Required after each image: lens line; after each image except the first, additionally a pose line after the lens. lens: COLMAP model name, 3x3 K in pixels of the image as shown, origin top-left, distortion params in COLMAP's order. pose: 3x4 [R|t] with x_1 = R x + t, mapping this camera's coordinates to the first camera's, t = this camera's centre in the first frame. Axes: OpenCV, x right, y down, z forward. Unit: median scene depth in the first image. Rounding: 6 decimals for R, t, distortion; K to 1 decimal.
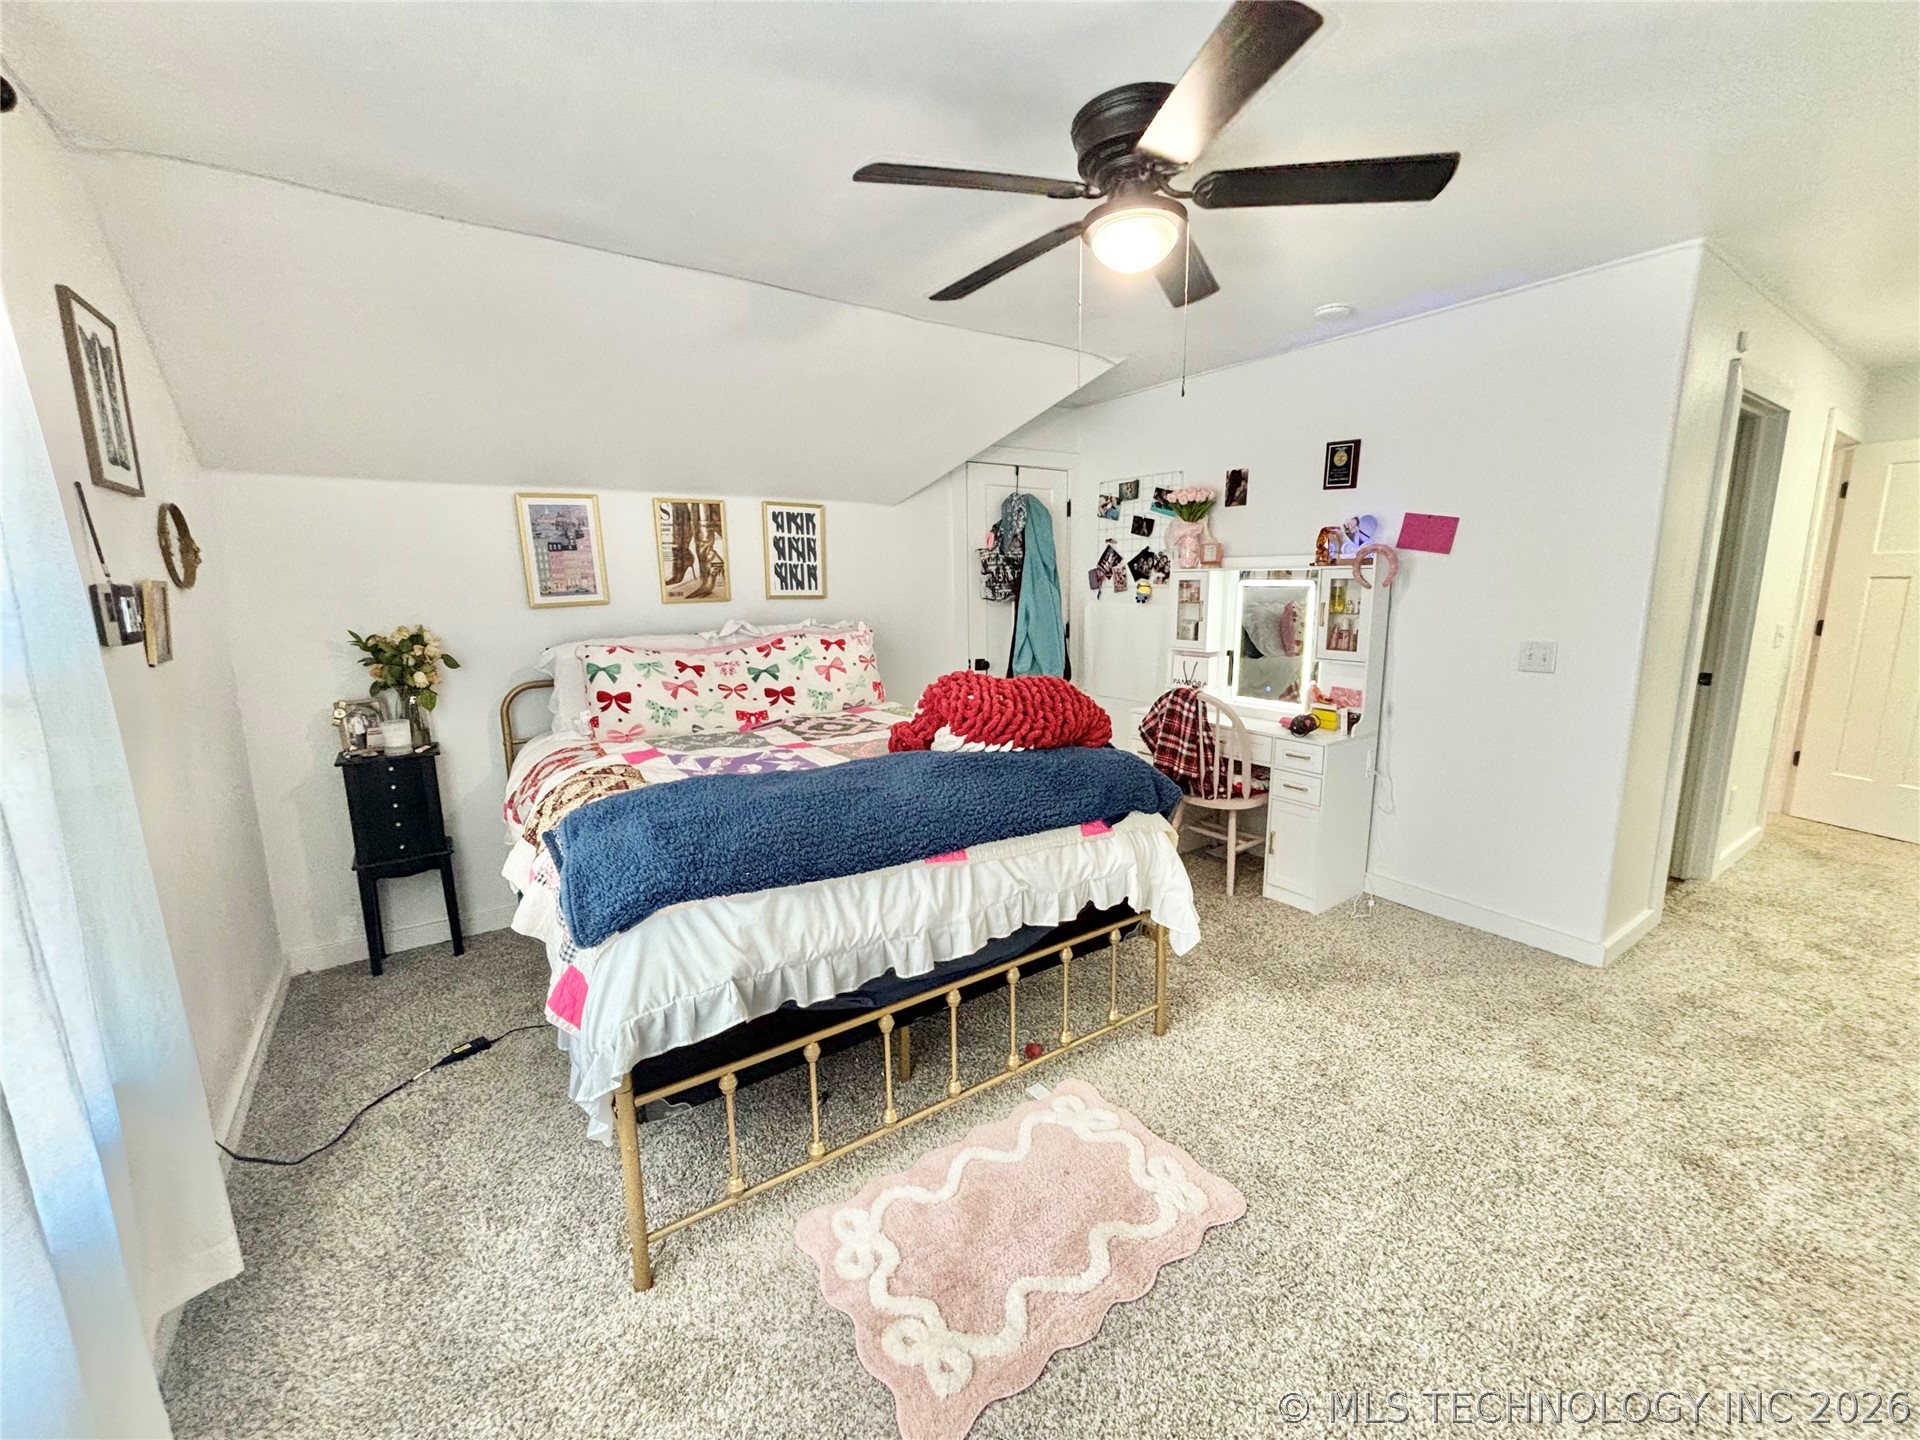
lens RADIAL K [[767.6, 0, 967.3], [0, 767.6, 713.6], [0, 0, 1]] dist [-0.000784, -0.002101]
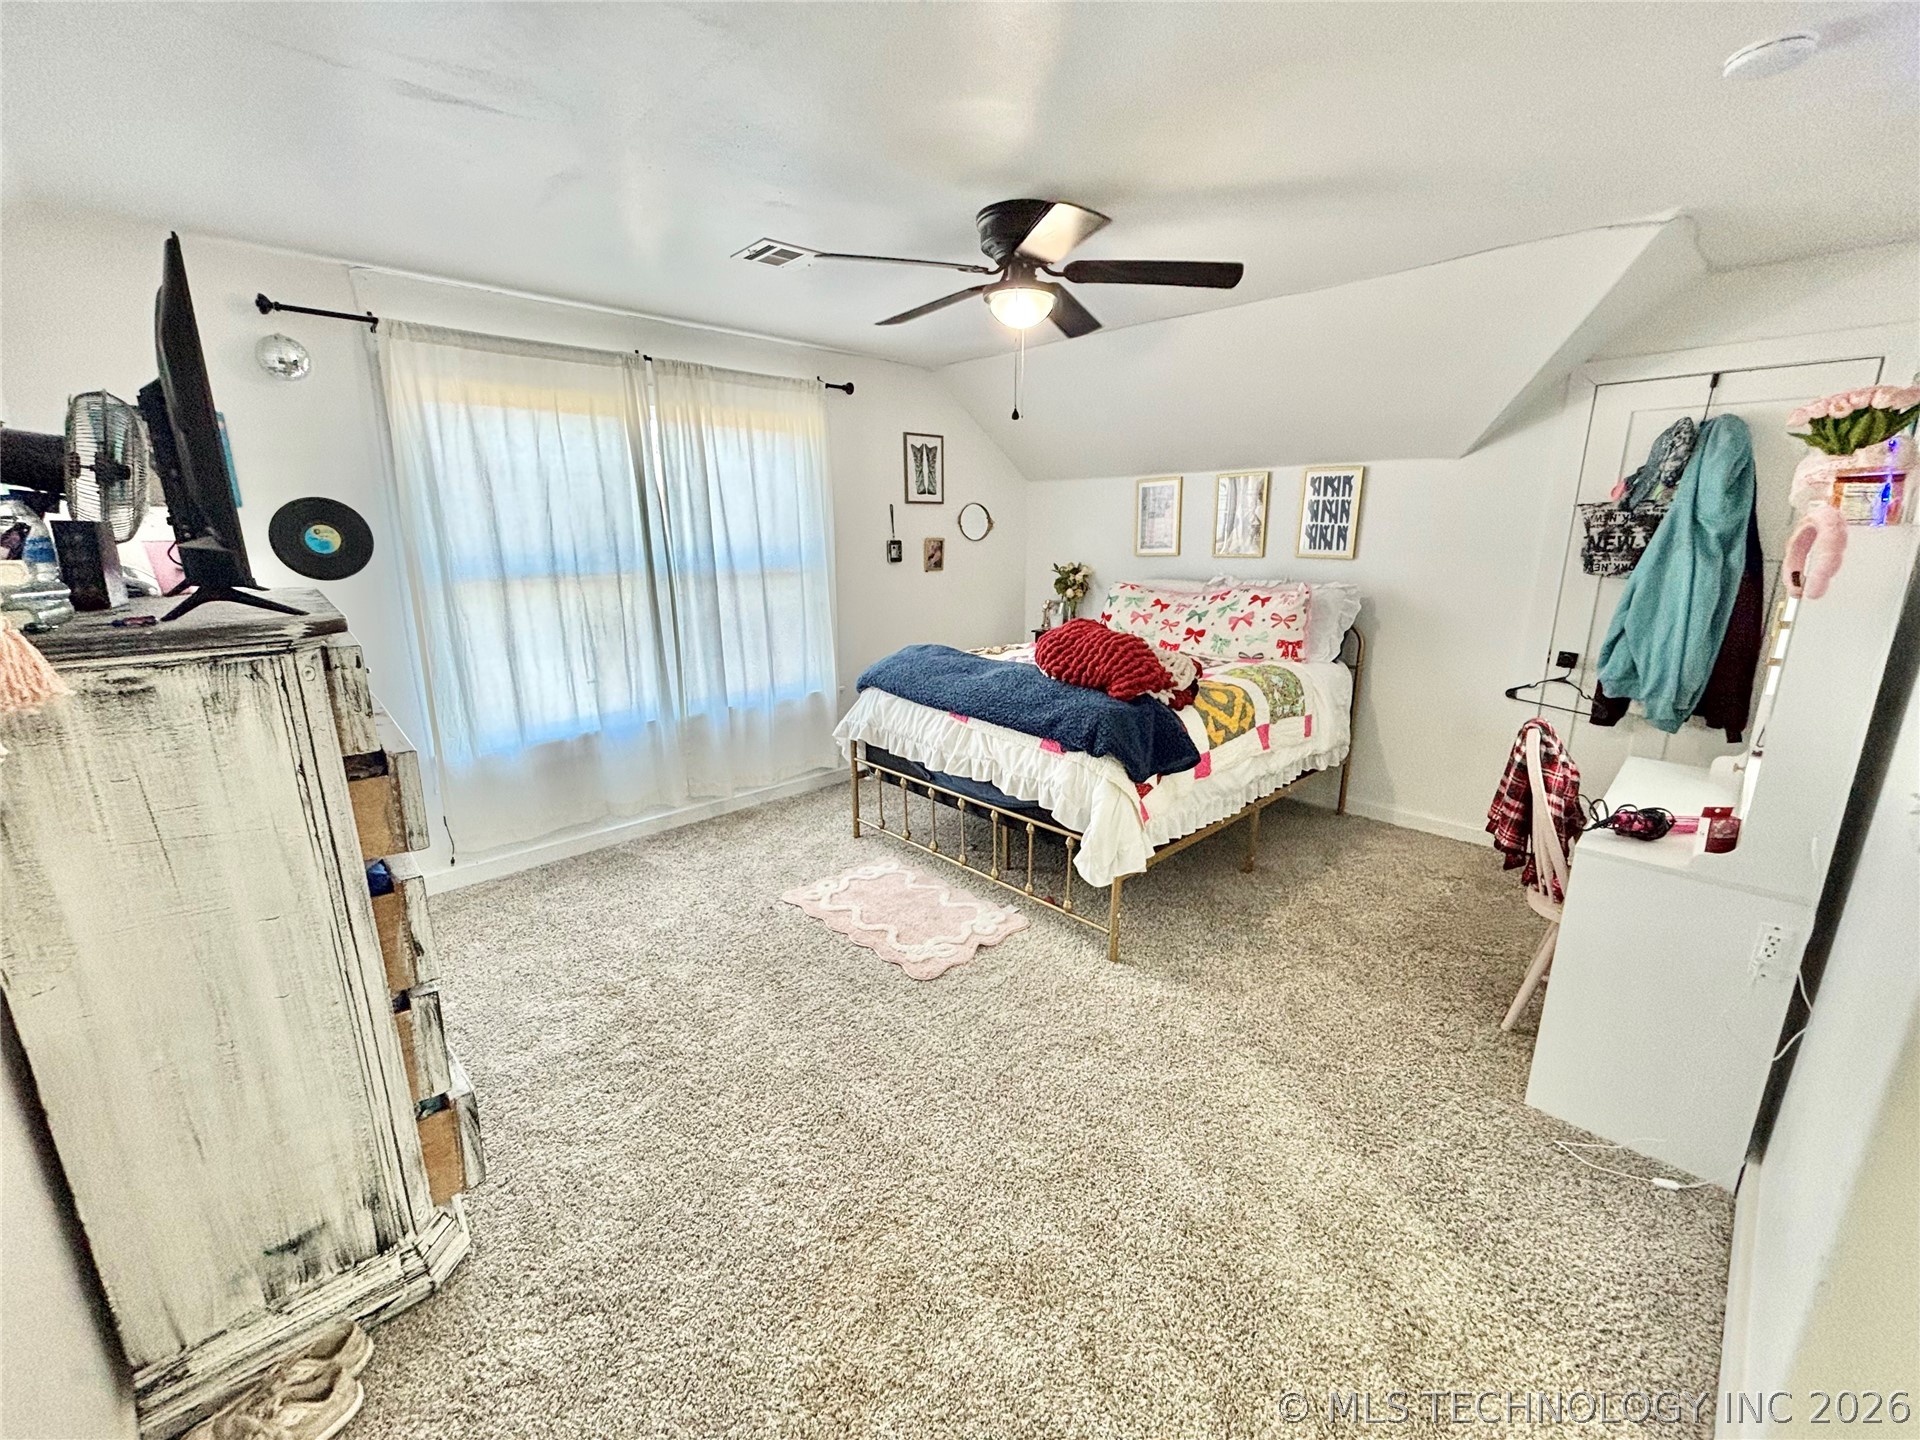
lens RADIAL K [[767.6, 0, 972.0], [0, 767.6, 719.3], [0, 0, 1]] dist [-0.000784, -0.002101]
pose [[0.167386, 0.251861, -0.953178, 0.791467], [-0.165842, 0.960235, 0.224602, -0.095521], [0.971843, 0.120481, 0.202499, 0.342767]]
